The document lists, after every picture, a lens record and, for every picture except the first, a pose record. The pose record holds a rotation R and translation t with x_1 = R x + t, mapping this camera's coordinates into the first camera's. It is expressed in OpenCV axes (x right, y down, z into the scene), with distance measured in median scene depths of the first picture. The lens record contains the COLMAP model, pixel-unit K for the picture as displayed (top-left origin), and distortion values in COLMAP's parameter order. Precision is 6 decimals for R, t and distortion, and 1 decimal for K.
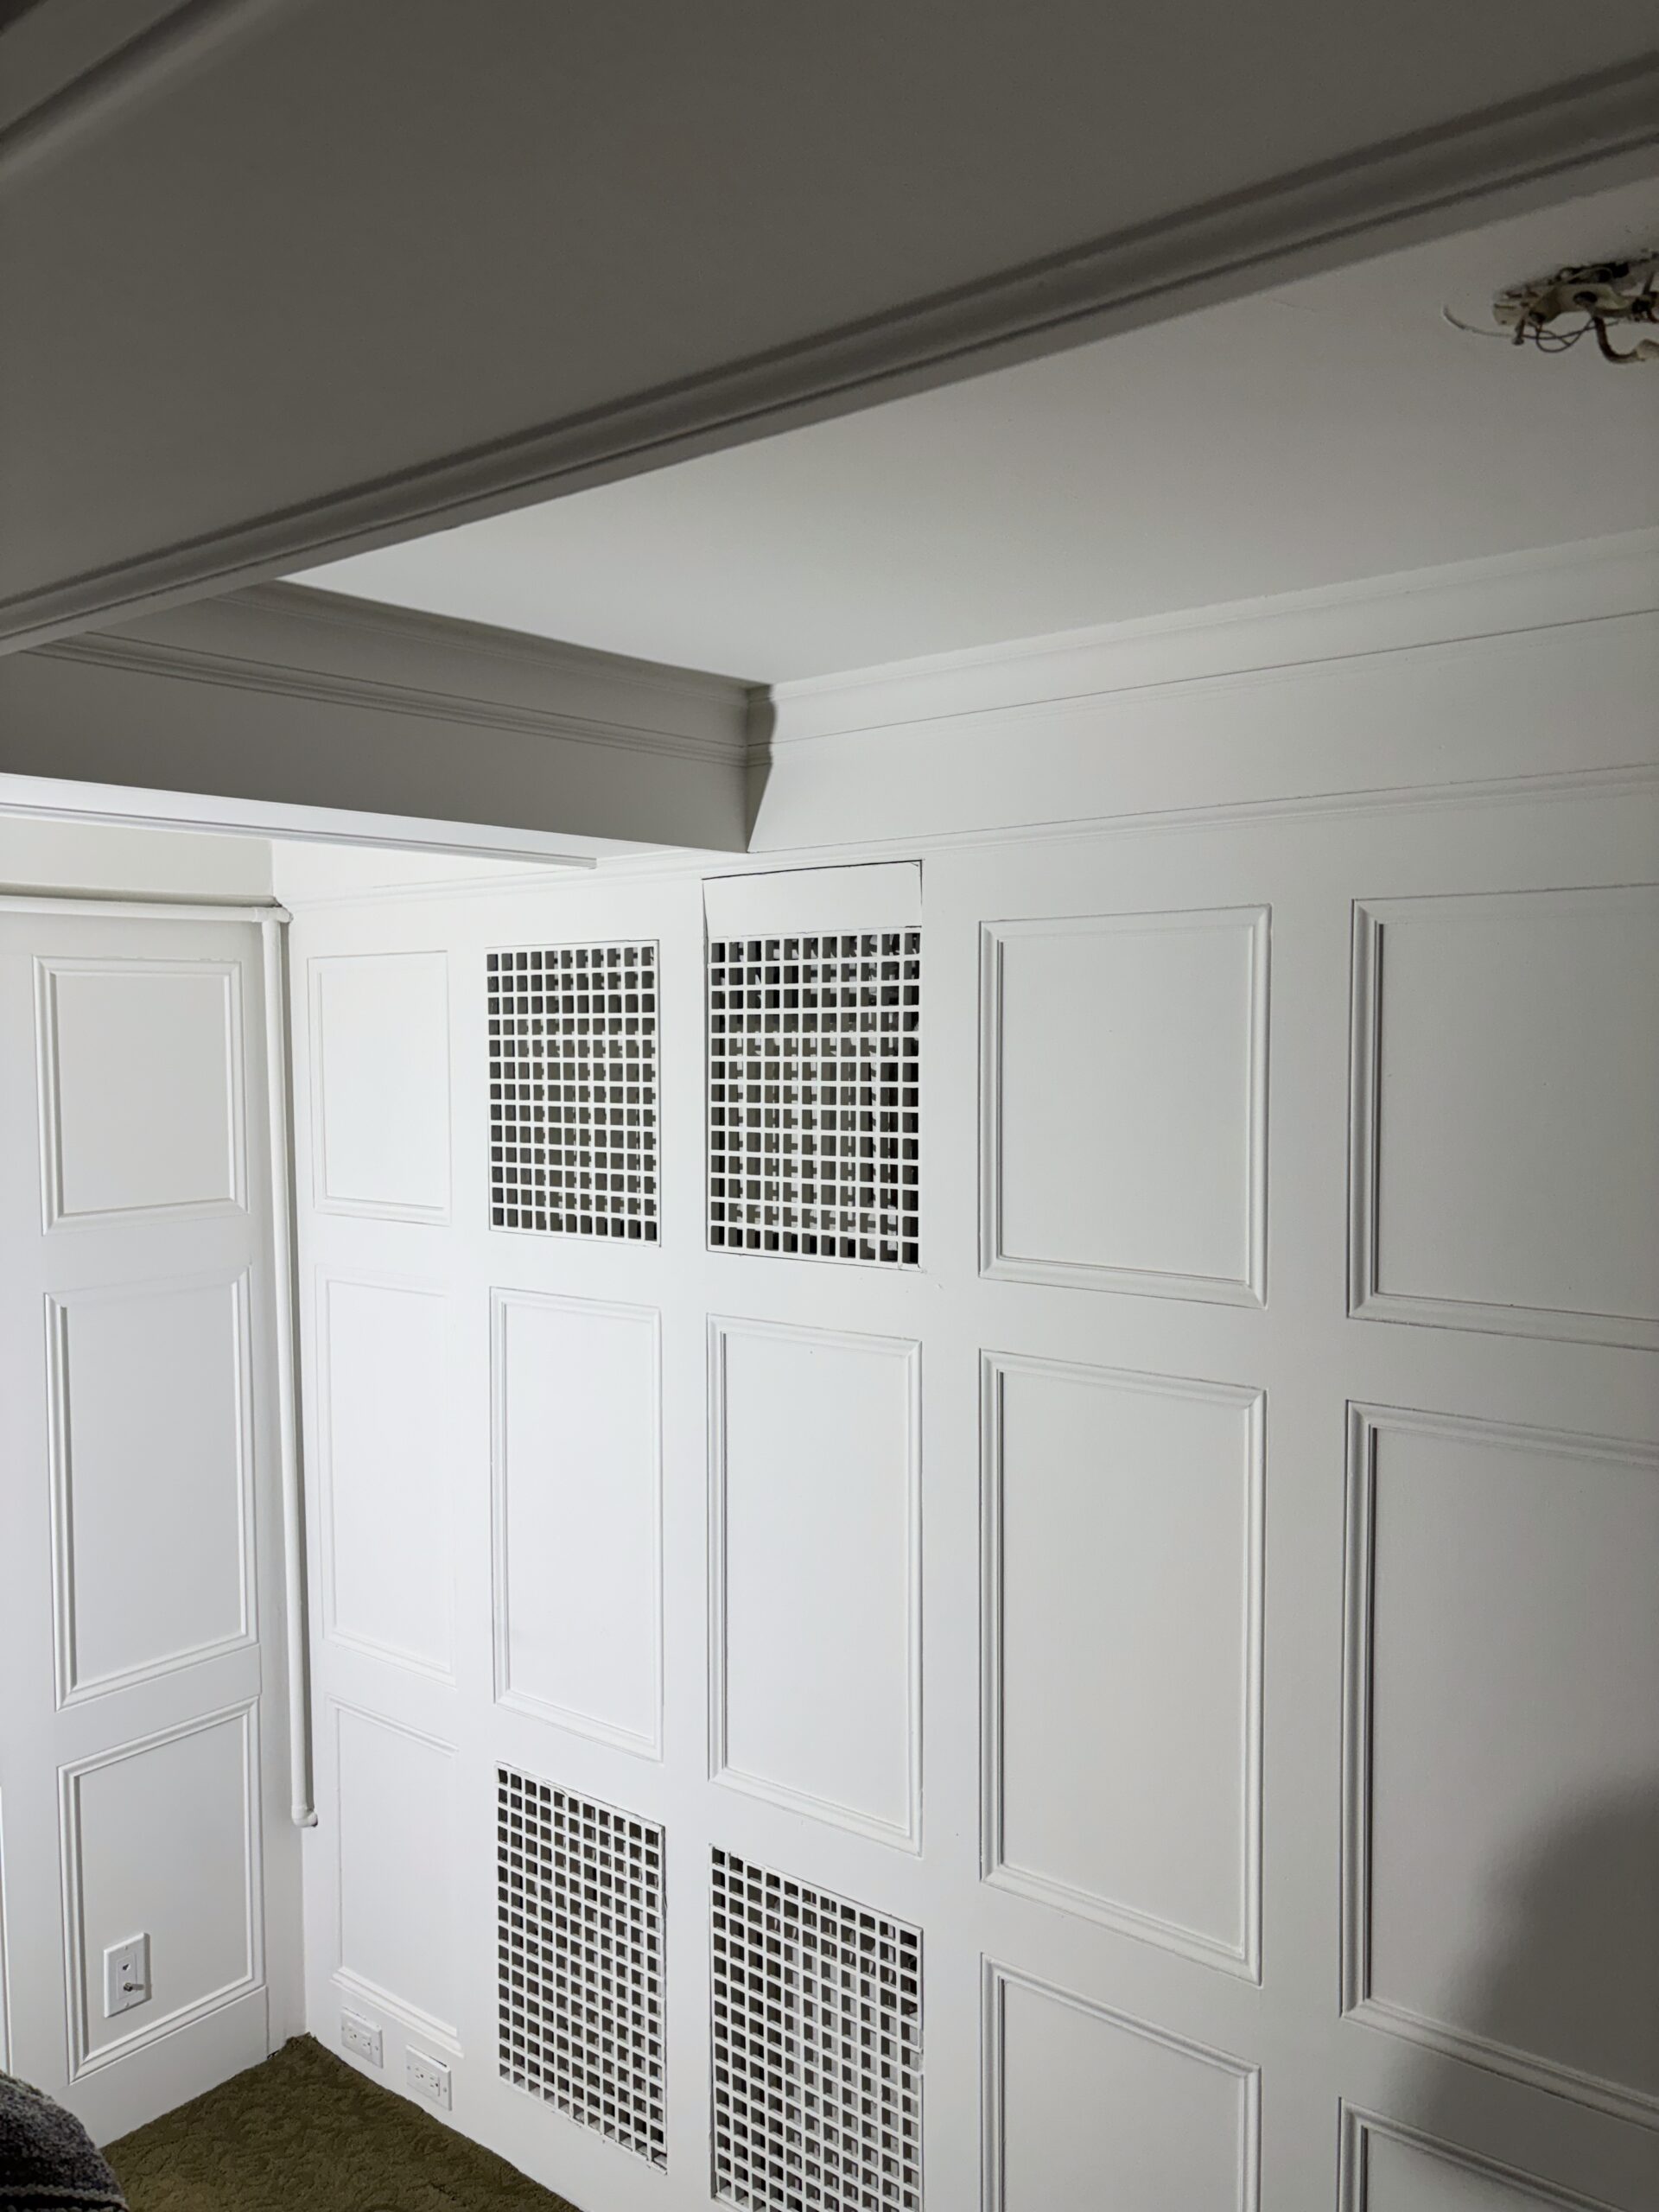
lens RADIAL K [[1657.2, 0, 837.1], [0, 1657.2, 1111.7], [0, 0, 1]] dist [0.048969, -0.059976]
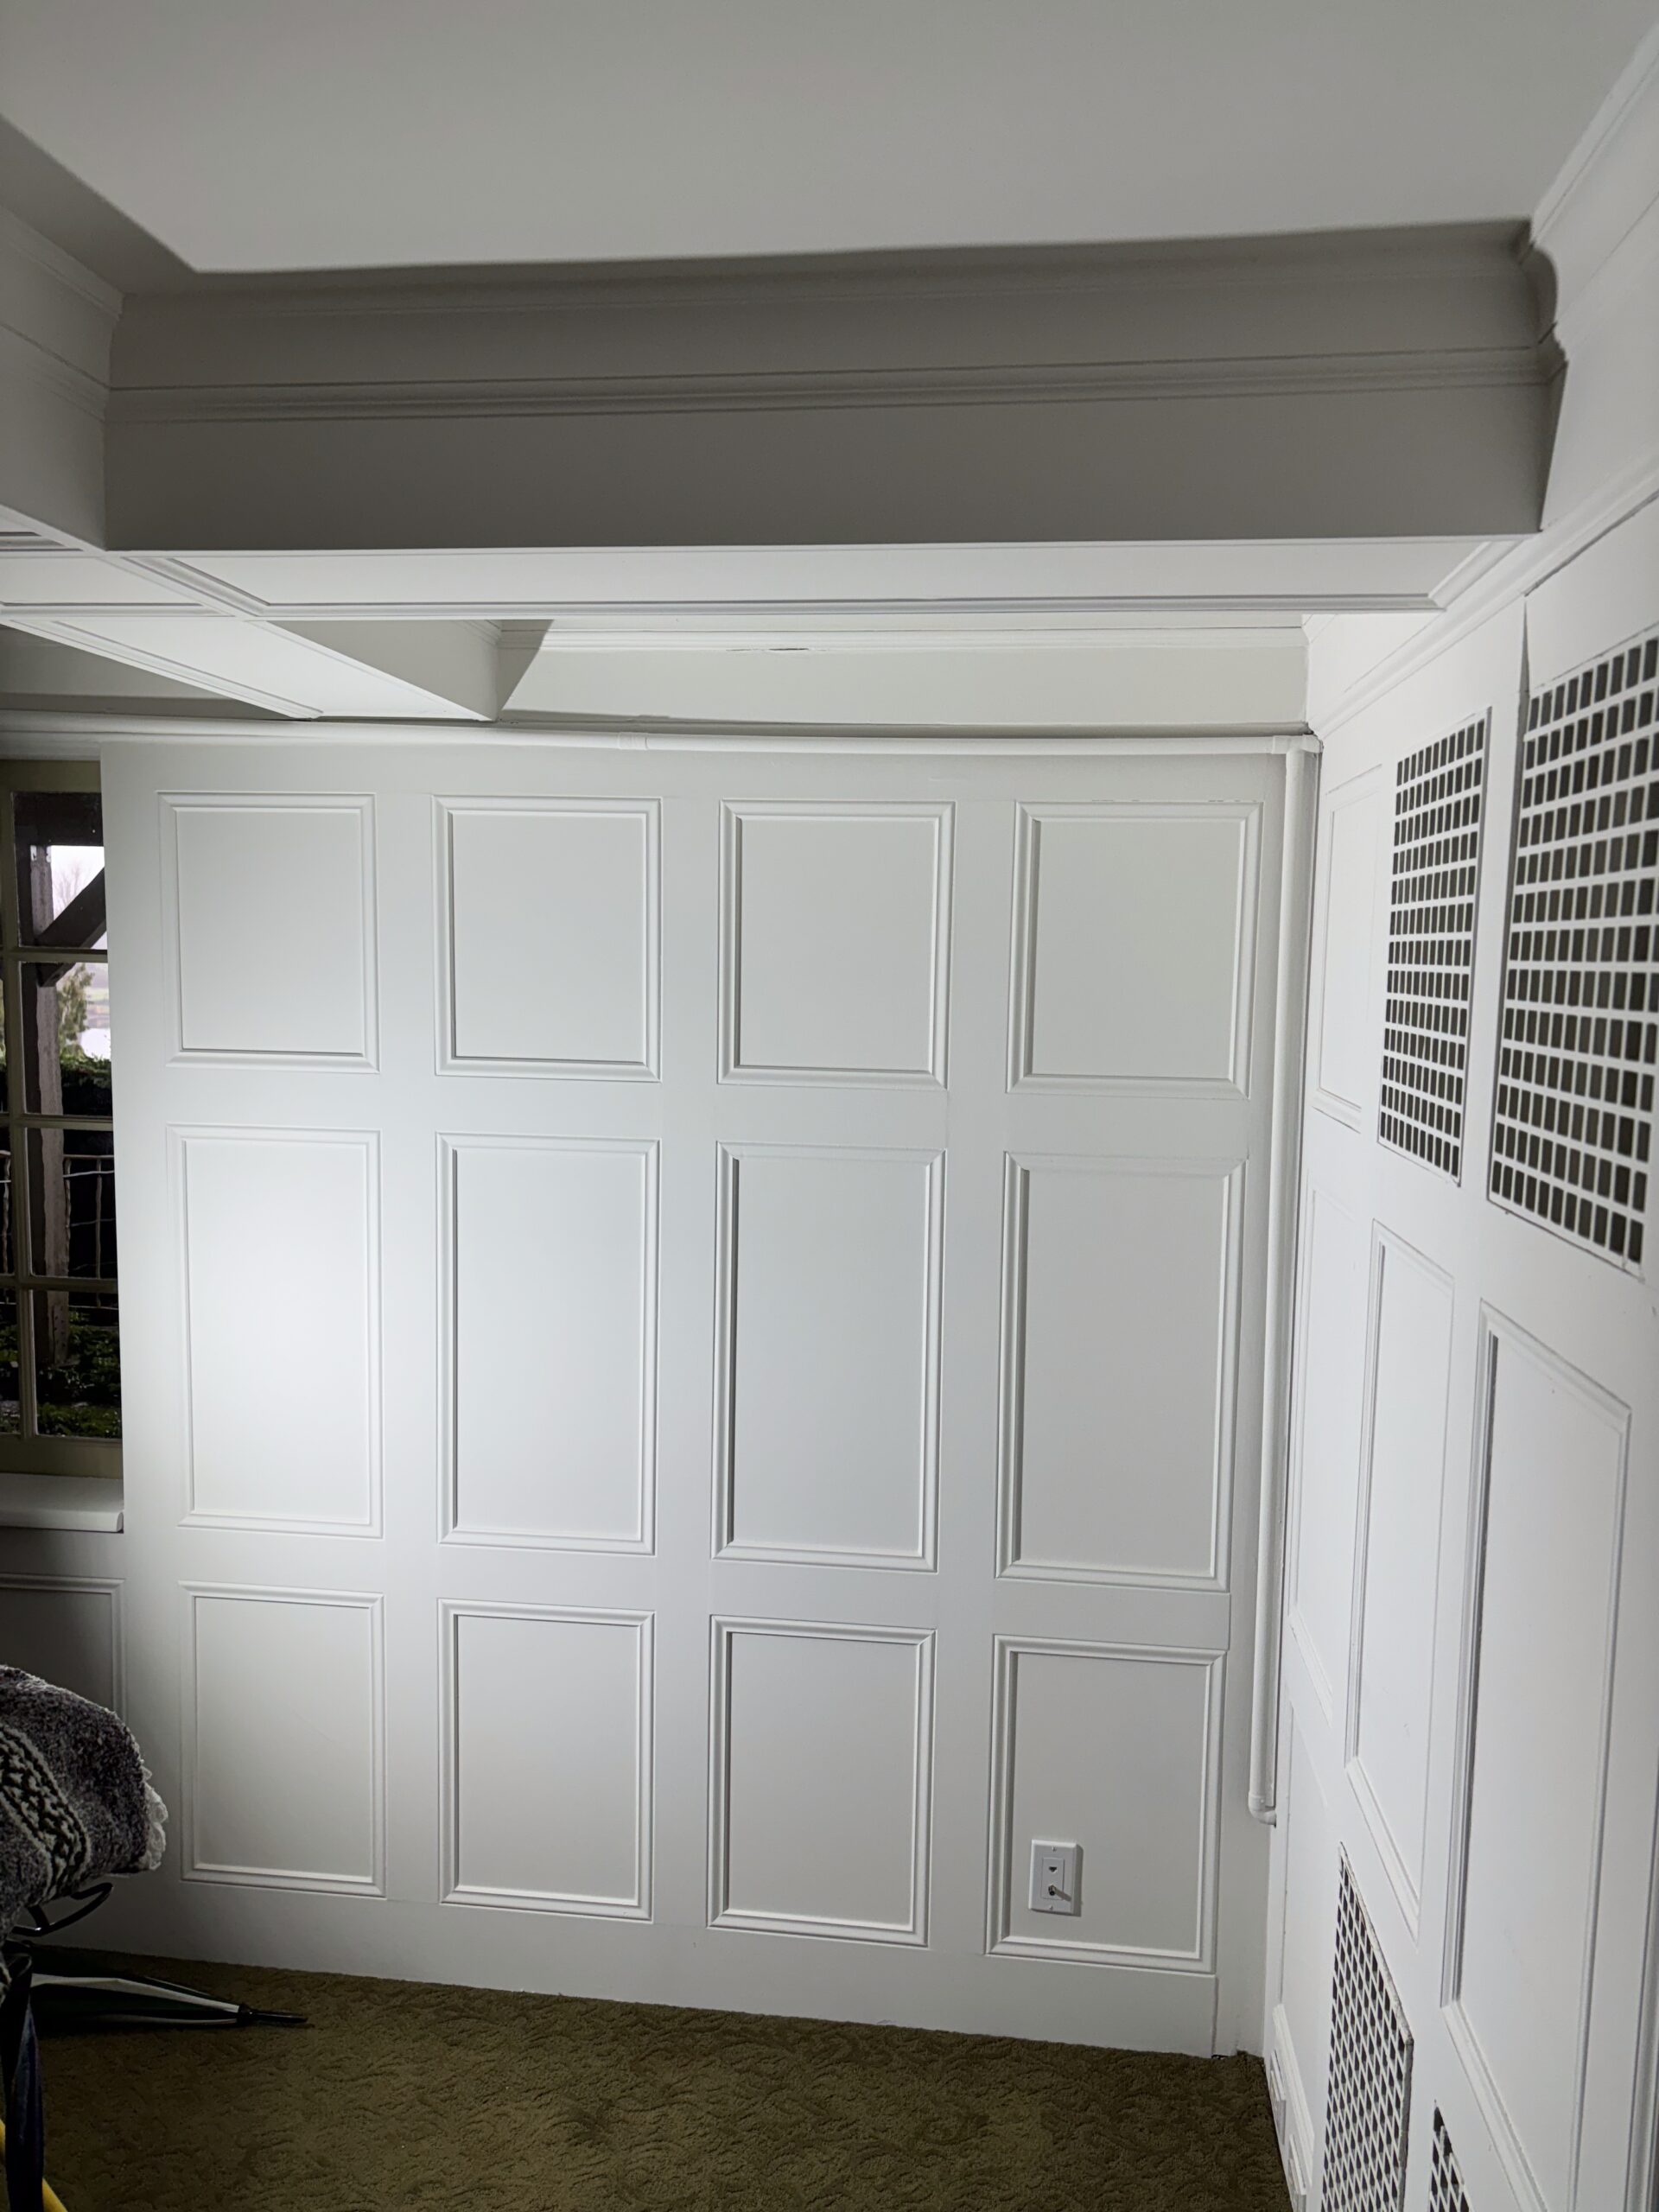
lens RADIAL K [[1657.2, 0, 832.6], [0, 1657.2, 1107.7], [0, 0, 1]] dist [0.048969, -0.059976]
pose [[0.521849, 0.099228, -0.847247, 0.264850], [-0.067816, 0.994894, 0.074750, 0.016126], [0.850338, 0.018449, 0.525914, 0.372820]]
